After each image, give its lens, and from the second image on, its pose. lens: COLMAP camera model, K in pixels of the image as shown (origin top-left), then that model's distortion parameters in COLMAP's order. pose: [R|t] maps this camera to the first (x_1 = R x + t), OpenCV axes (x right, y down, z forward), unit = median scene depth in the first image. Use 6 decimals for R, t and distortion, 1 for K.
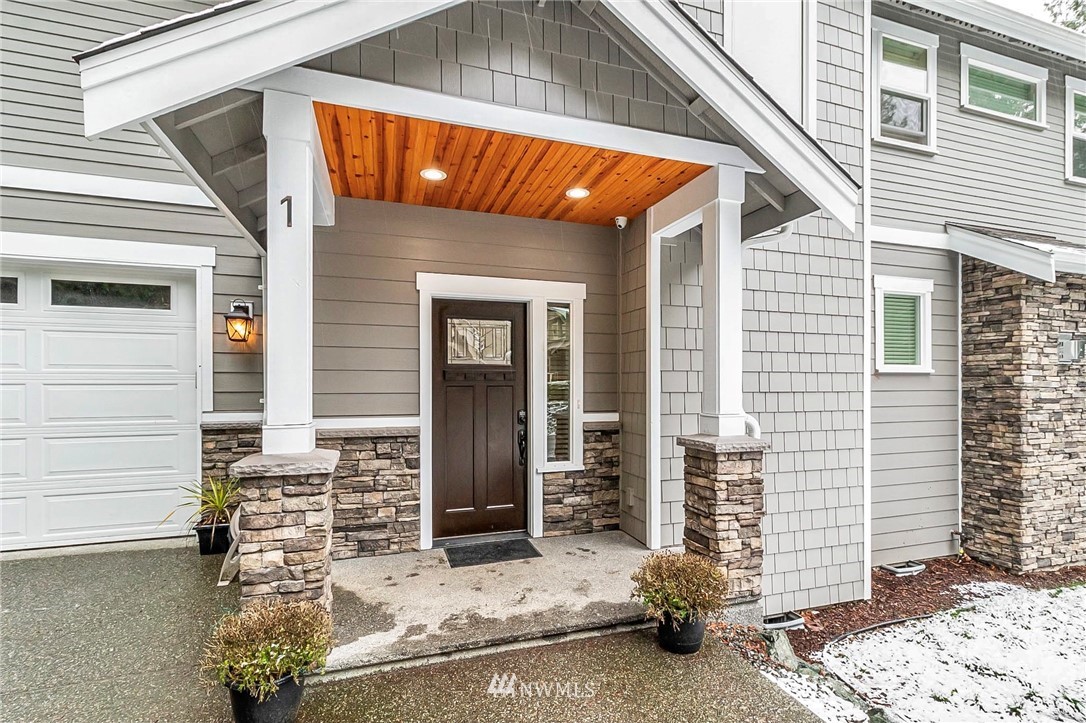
lens RADIAL K [[508.5, 0, 553.0], [0, 508.5, 377.9], [0, 0, 1]] dist [0.007956, -0.000758]
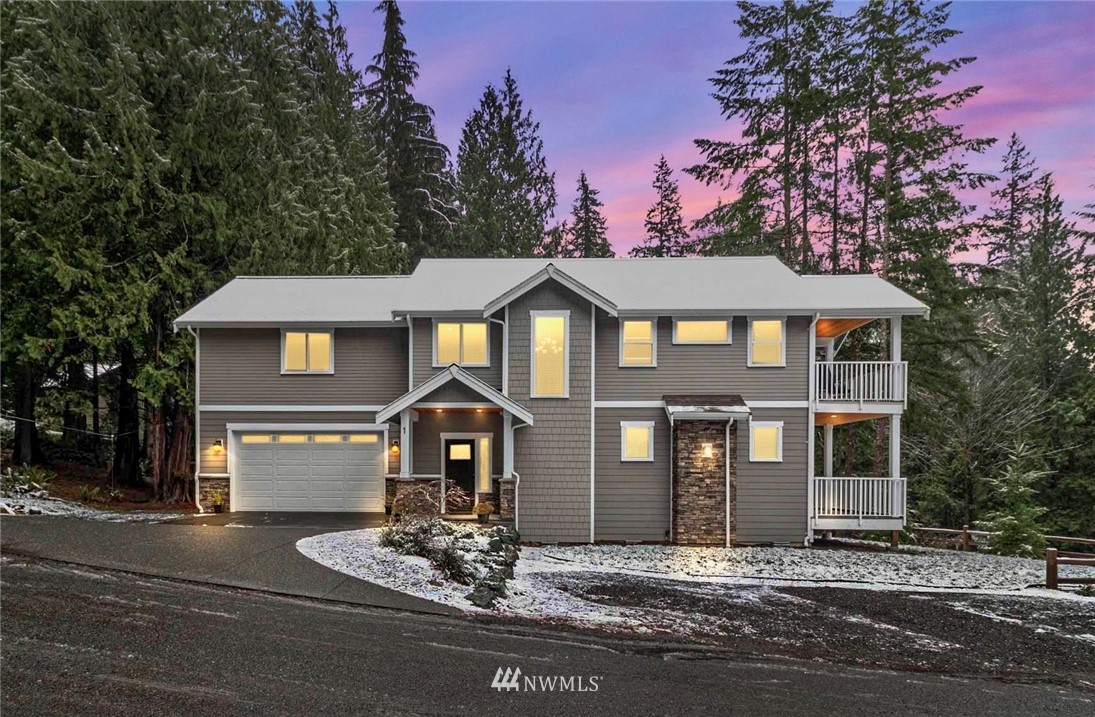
lens RADIAL K [[629.0, 0, 506.6], [0, 629.0, 479.7], [0, 0, 1]] dist [0.006203, 0.000151]
pose [[0.934398, 0.007130, -0.356161, 1.536570], [-0.000490, 0.999824, 0.018729, 0.029199], [0.356232, -0.017326, 0.934237, -2.594386]]
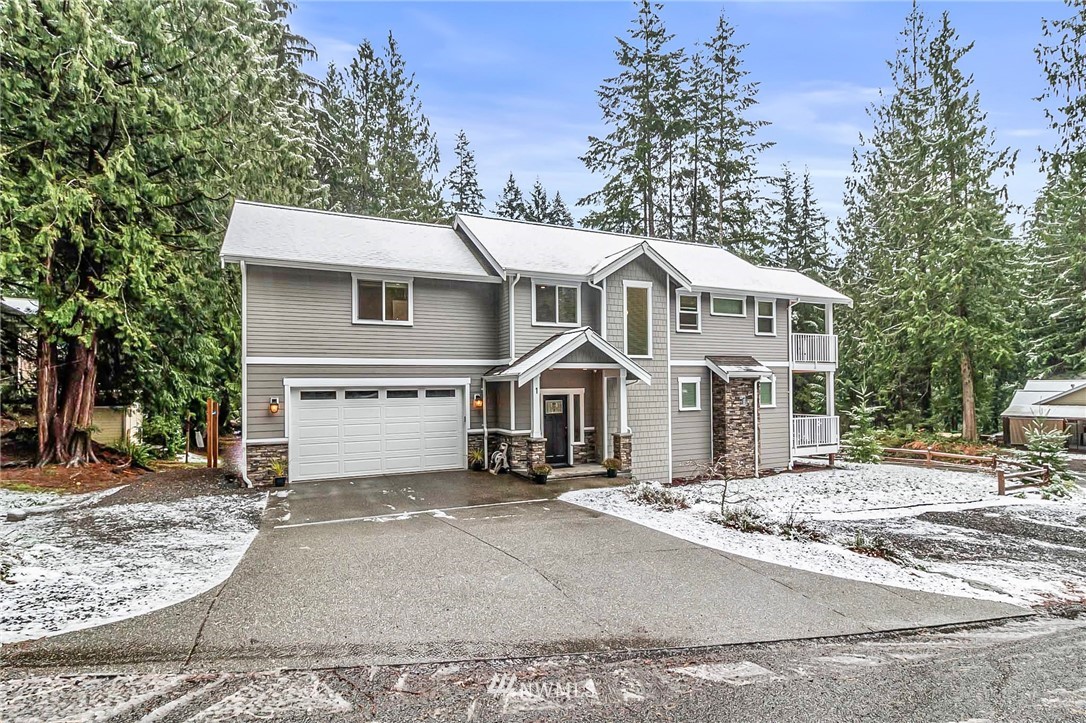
lens RADIAL K [[530.8, 0, 550.2], [0, 530.8, 380.2], [0, 0, 1]] dist [0.004122, 0.000483]
pose [[0.993949, -0.009979, 0.109390, -0.549693], [0.010285, 0.999945, -0.002231, -0.237936], [-0.109362, 0.003342, 0.993996, -2.478226]]
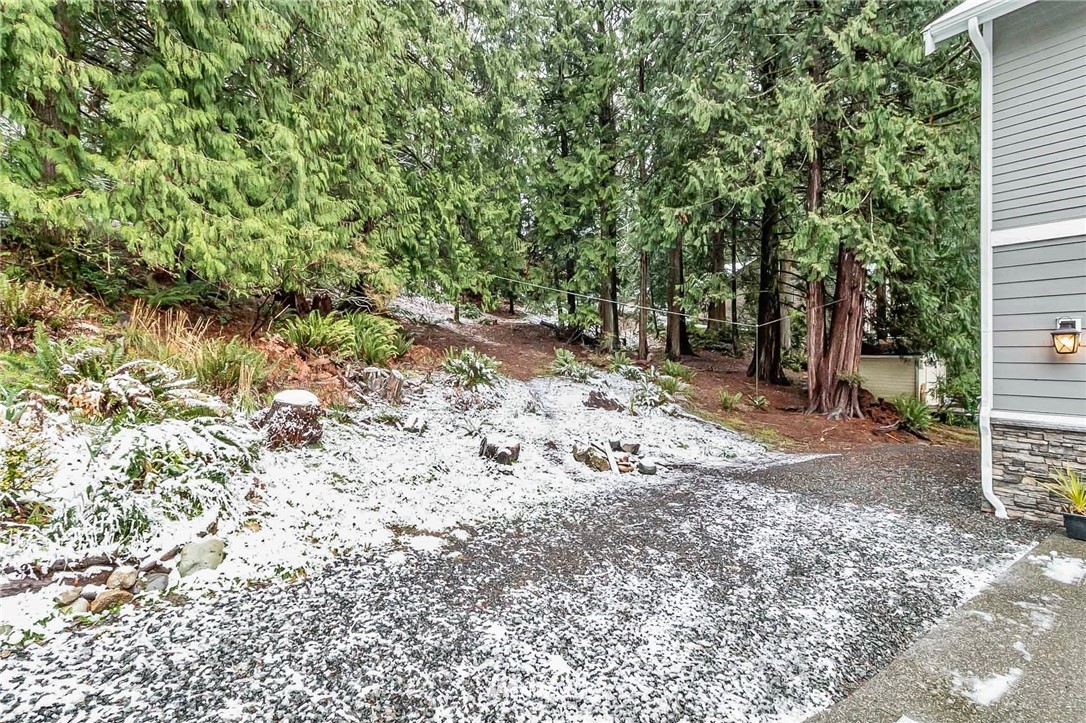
lens RADIAL K [[508.5, 0, 543.8], [0, 508.5, 351.4], [0, 0, 1]] dist [0.007956, -0.000758]
pose [[0.272225, -0.003630, -0.962227, -0.954982], [0.009750, 0.999952, -0.001014, -0.094564], [0.962184, -0.009106, 0.272247, -0.829582]]
